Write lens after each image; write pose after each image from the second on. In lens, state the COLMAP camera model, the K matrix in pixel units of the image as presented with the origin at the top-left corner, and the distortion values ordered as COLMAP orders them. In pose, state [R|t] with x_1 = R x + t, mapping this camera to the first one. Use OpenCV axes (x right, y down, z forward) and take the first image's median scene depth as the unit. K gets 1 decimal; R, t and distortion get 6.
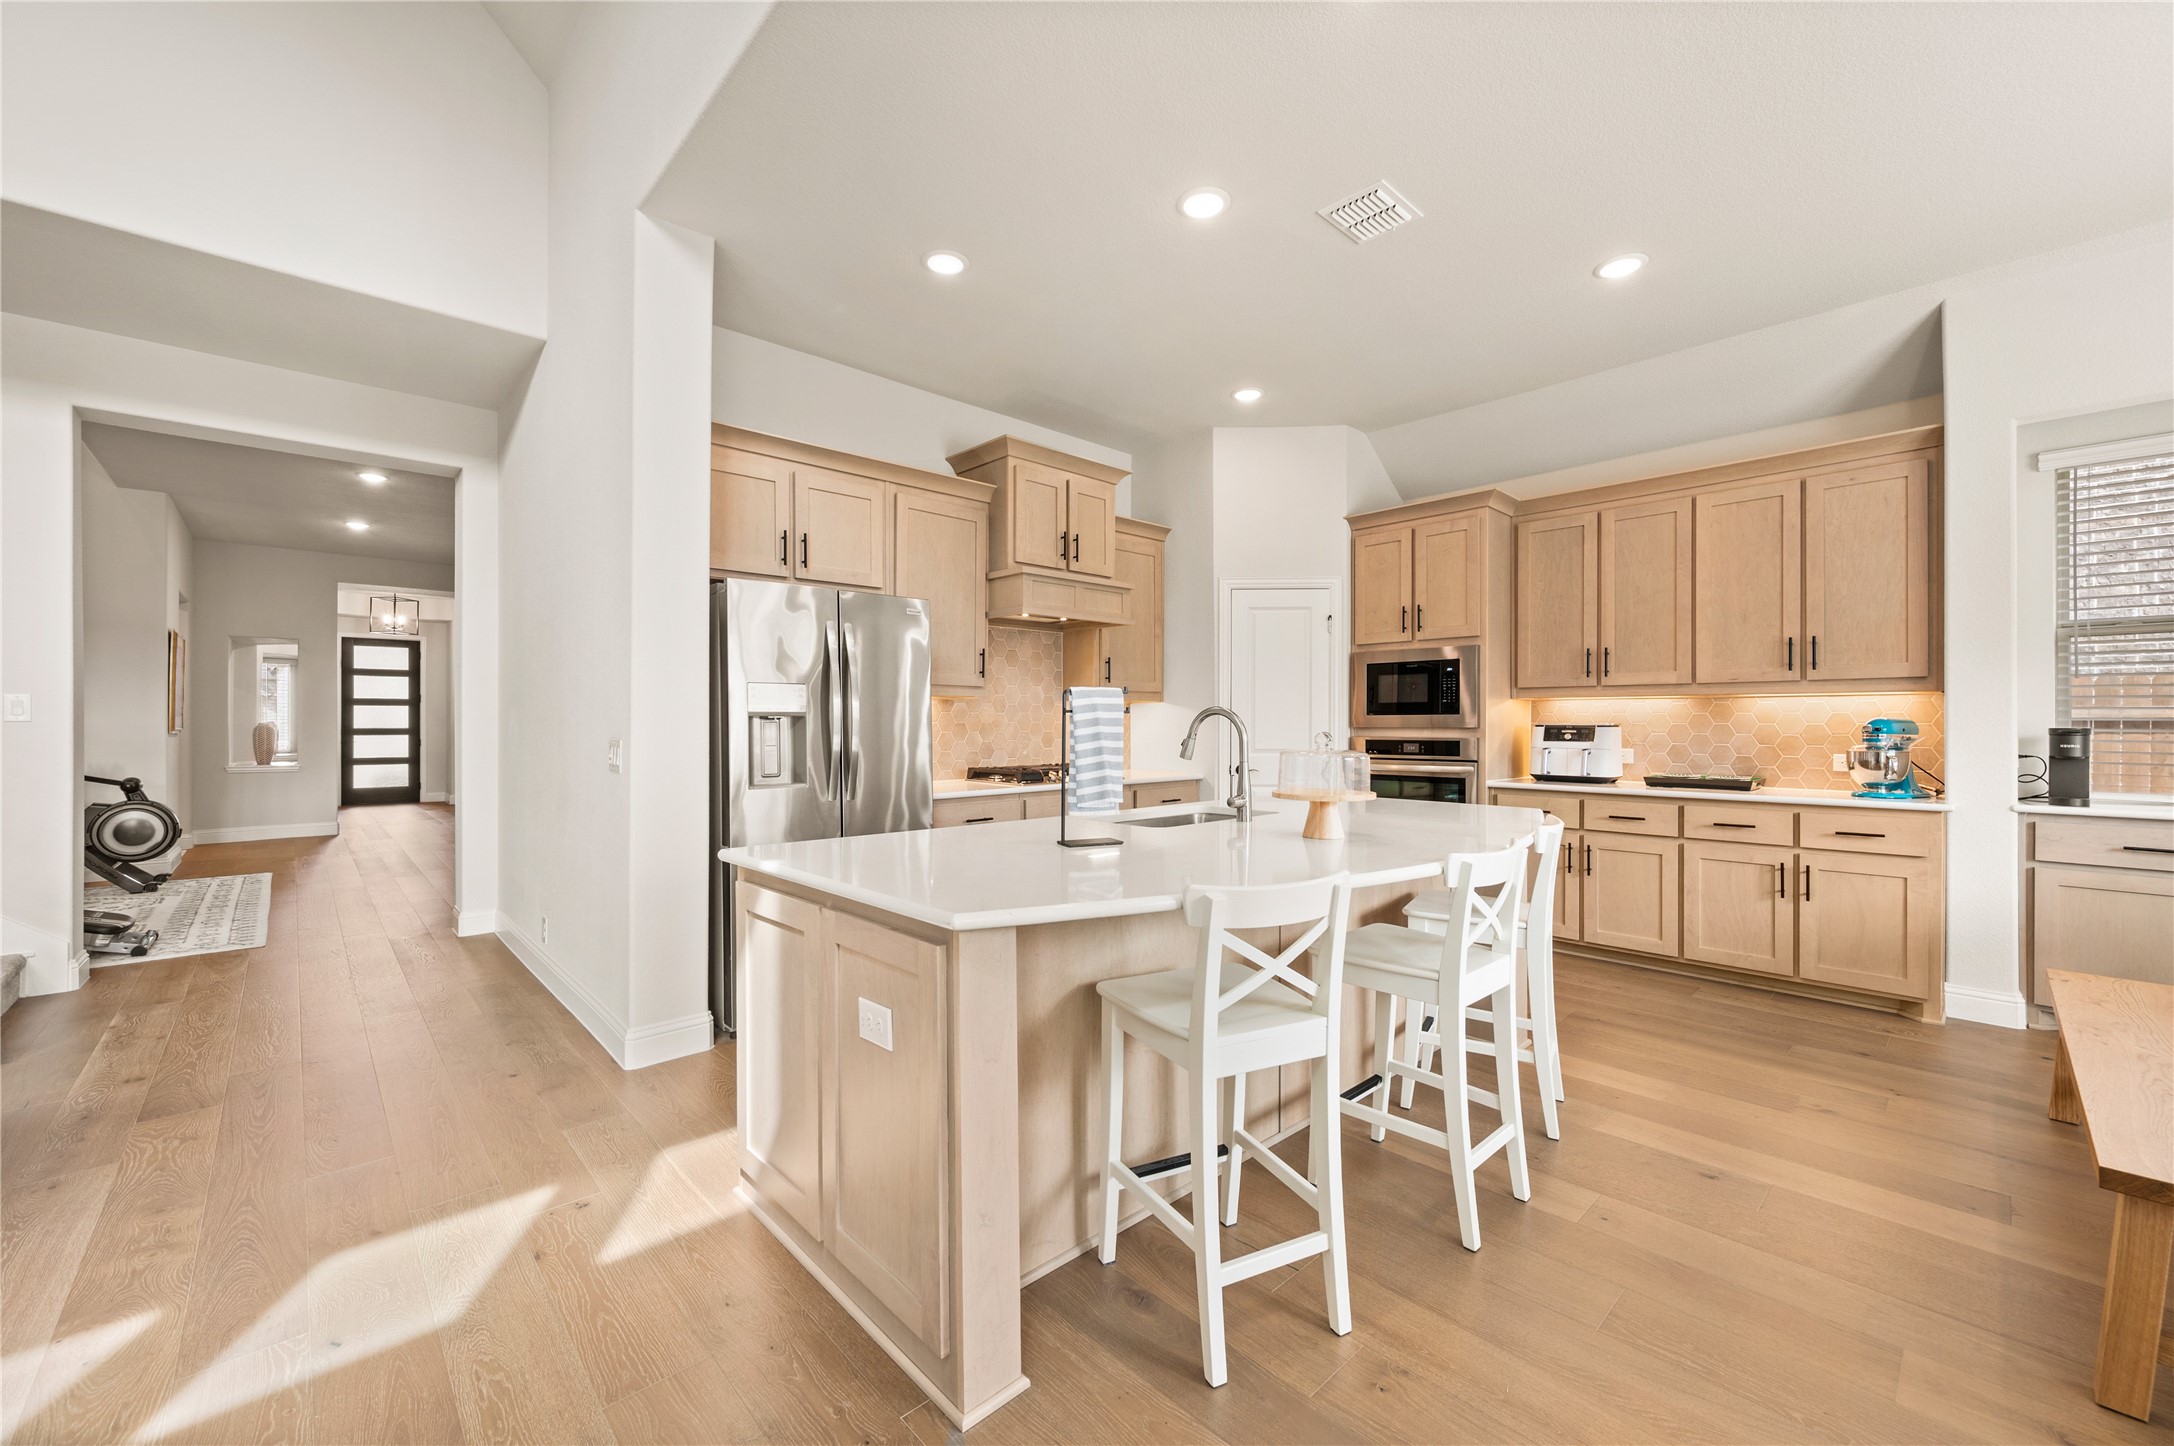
lens RADIAL K [[863.1, 0, 1091.0], [0, 863.1, 717.5], [0, 0, 1]] dist [0.000892, 0.000187]
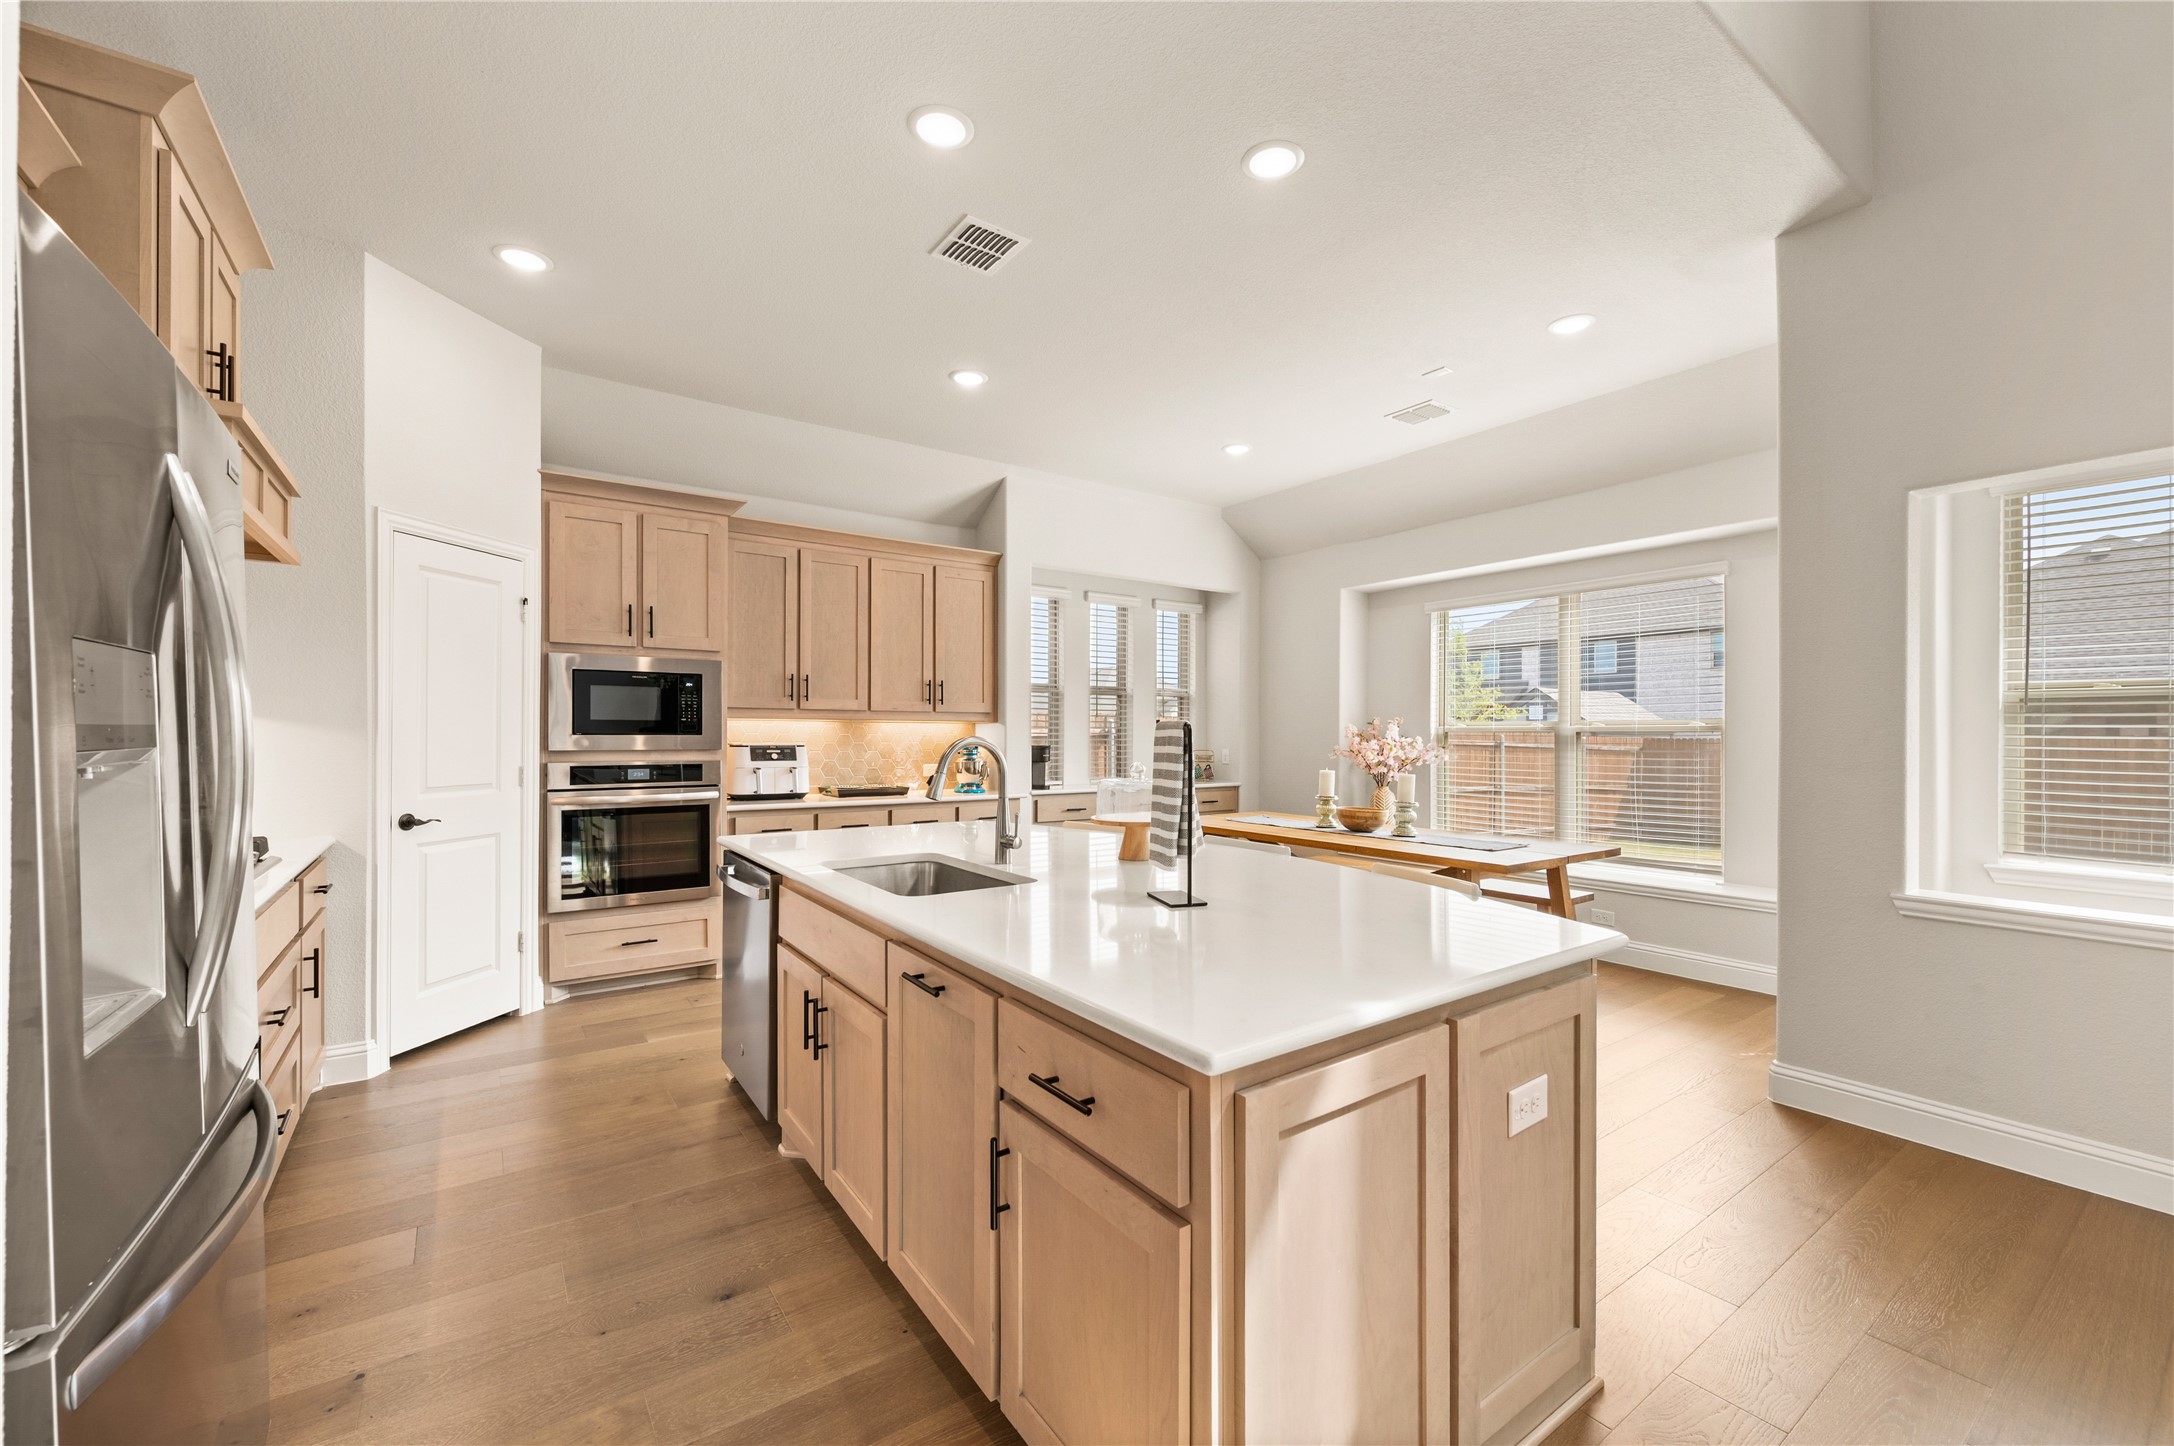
lens RADIAL K [[865.4, 0, 1087.4], [0, 865.4, 731.0], [0, 0, 1]] dist [0.013387, -0.000017]
pose [[0.142531, 0.002815, 0.989786, -0.487203], [-0.010002, 0.999949, -0.001403, -0.012392], [-0.989740, -0.009699, 0.142551, 0.533228]]
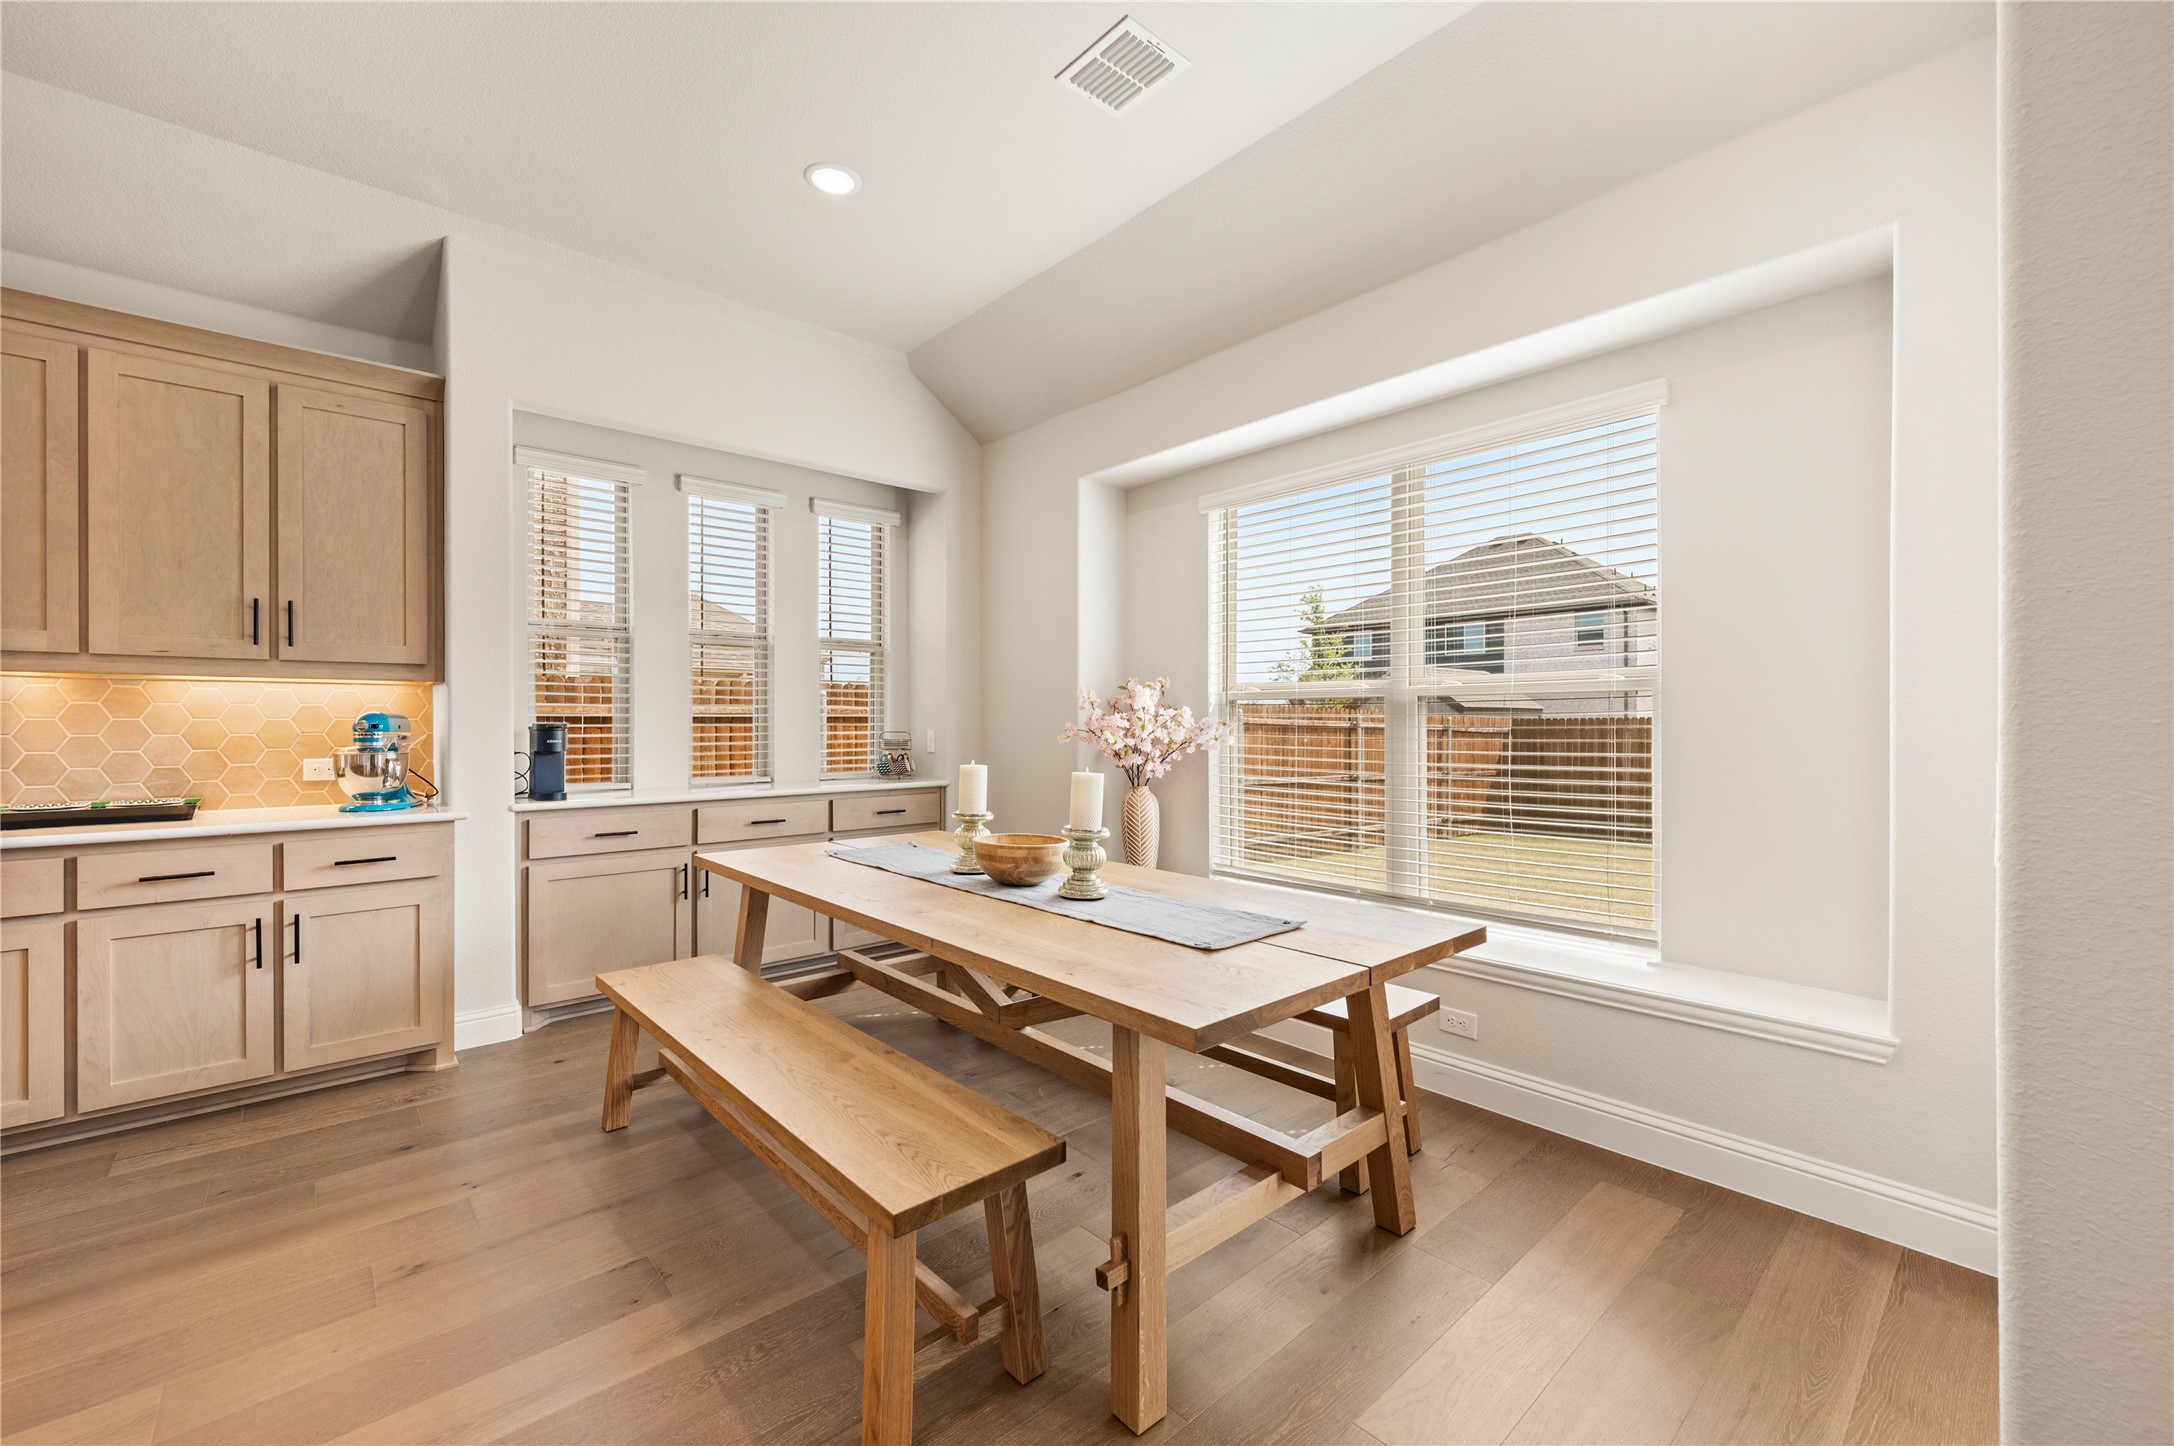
lens RADIAL K [[877.1, 0, 1085.7], [0, 877.1, 721.1], [0, 0, 1]] dist [0.000641, 0.000271]
pose [[0.023133, -0.002178, 0.999730, 0.094583], [-0.006202, 0.999978, 0.002322, 0.002494], [-0.999713, -0.006255, 0.023119, 0.281809]]
